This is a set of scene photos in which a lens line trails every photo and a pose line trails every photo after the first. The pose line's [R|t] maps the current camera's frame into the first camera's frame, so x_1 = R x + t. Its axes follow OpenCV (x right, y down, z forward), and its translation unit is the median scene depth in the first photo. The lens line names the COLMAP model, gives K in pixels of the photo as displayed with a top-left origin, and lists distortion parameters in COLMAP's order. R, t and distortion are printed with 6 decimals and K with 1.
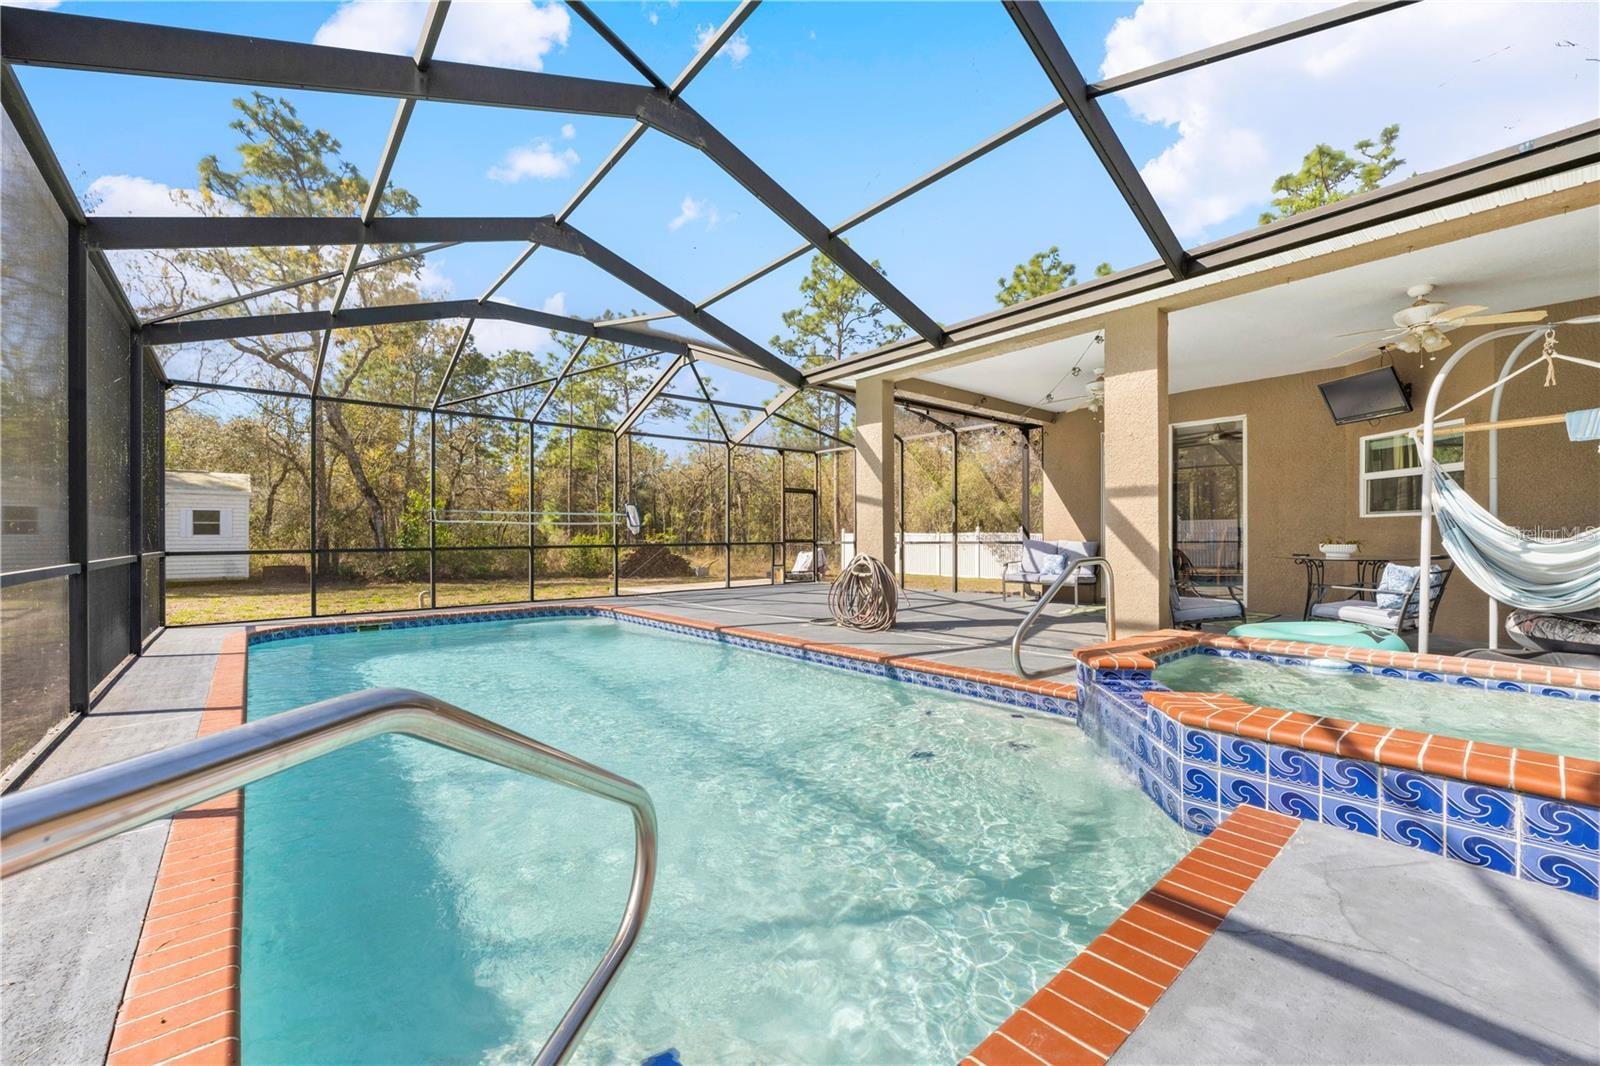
lens RADIAL K [[643.0, 0, 796.1], [0, 643.0, 527.4], [0, 0, 1]] dist [-0.000654, -0.000115]
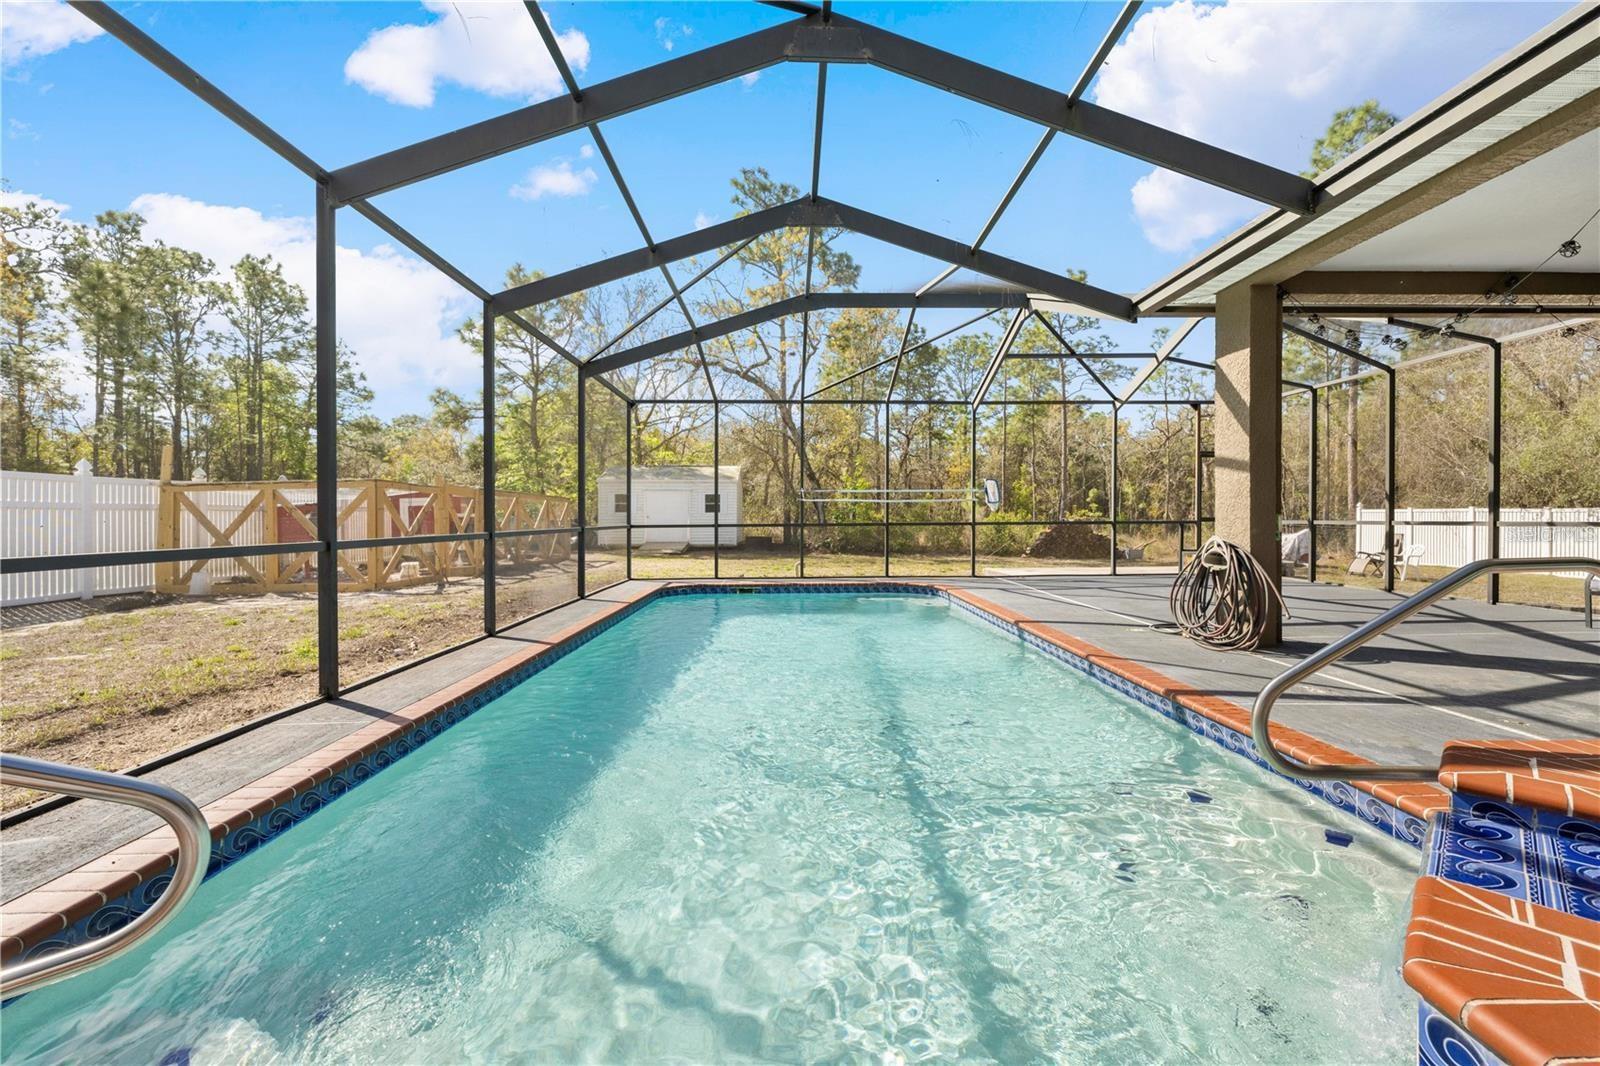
lens RADIAL K [[645.5, 0, 804.2], [0, 645.5, 514.1], [0, 0, 1]] dist [-0.001226, -0.000099]
pose [[0.775308, 0.000514, -0.631584, 0.126685], [0.009096, 0.999887, 0.011981, 0.001113], [0.631518, -0.015034, 0.775215, 0.104267]]
